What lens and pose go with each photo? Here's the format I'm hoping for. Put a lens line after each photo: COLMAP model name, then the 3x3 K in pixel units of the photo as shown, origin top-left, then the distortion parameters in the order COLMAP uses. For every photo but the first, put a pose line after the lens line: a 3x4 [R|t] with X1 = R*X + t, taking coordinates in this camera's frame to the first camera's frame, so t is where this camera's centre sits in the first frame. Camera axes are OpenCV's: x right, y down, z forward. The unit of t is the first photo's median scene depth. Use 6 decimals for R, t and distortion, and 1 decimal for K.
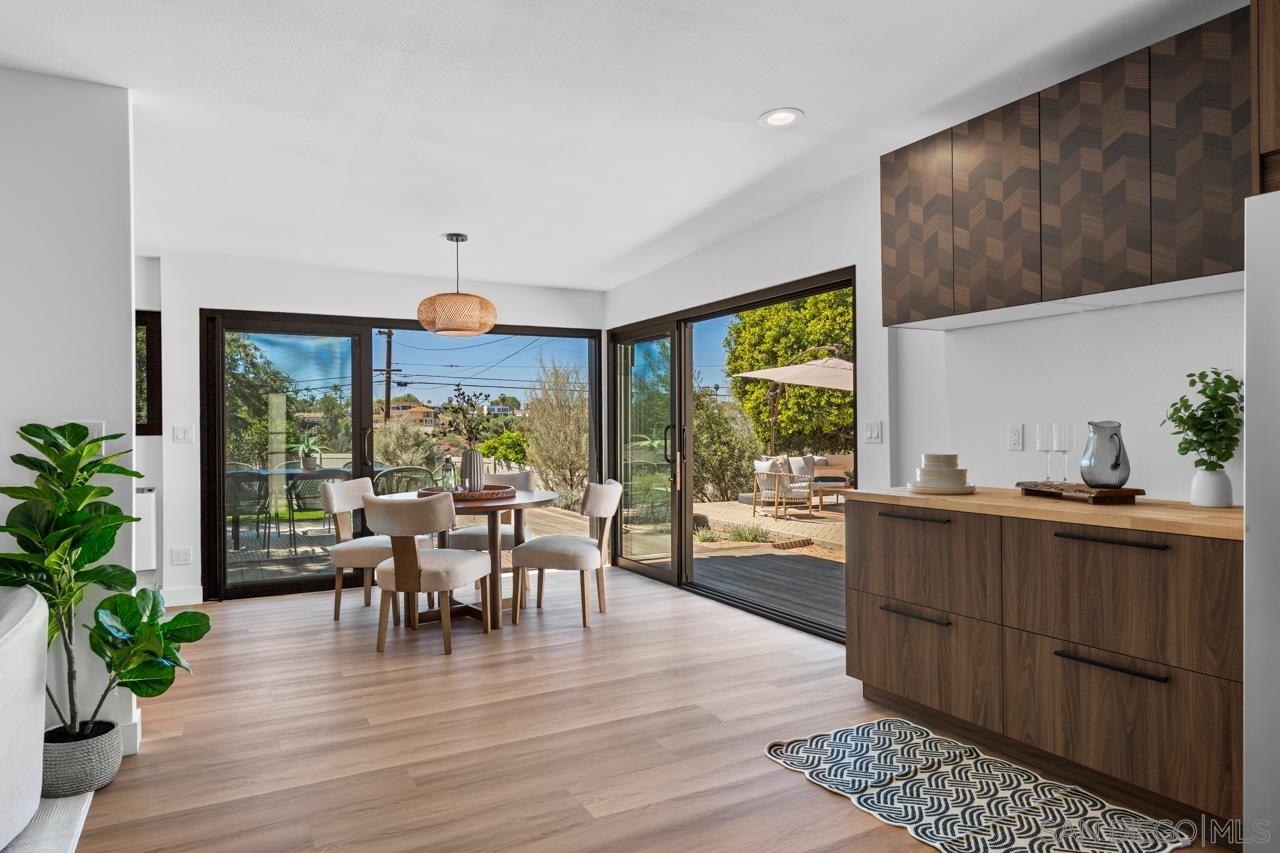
lens RADIAL K [[777.6, 0, 642.1], [0, 777.6, 438.8], [0, 0, 1]] dist [-0.004925, -0.000288]
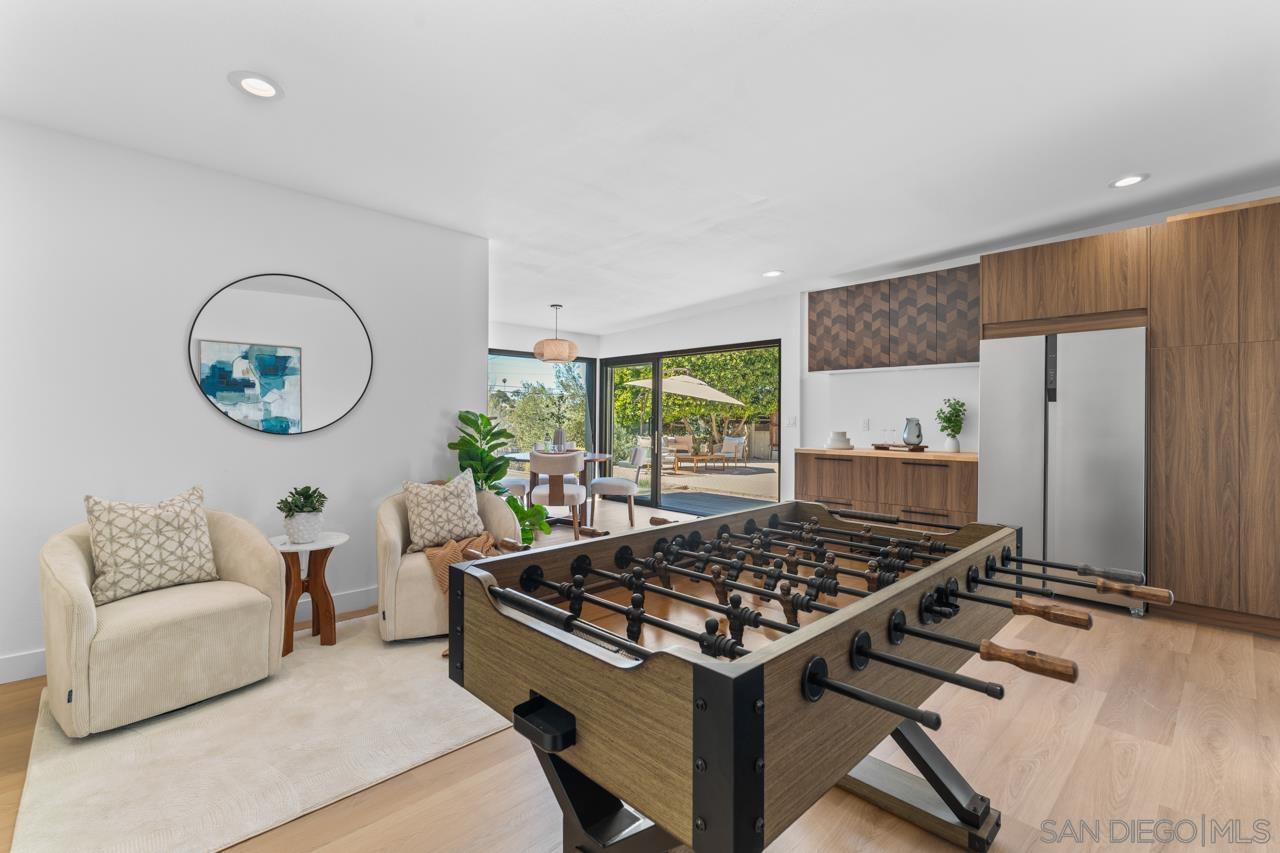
lens RADIAL K [[565.6, 0, 634.8], [0, 565.6, 424.3], [0, 0, 1]] dist [-0.008570, -0.000298]
pose [[0.966070, 0.012636, 0.257973, -0.647842], [-0.011639, 0.999918, -0.005391, 0.015792], [-0.258020, 0.002205, 0.966137, -0.444834]]
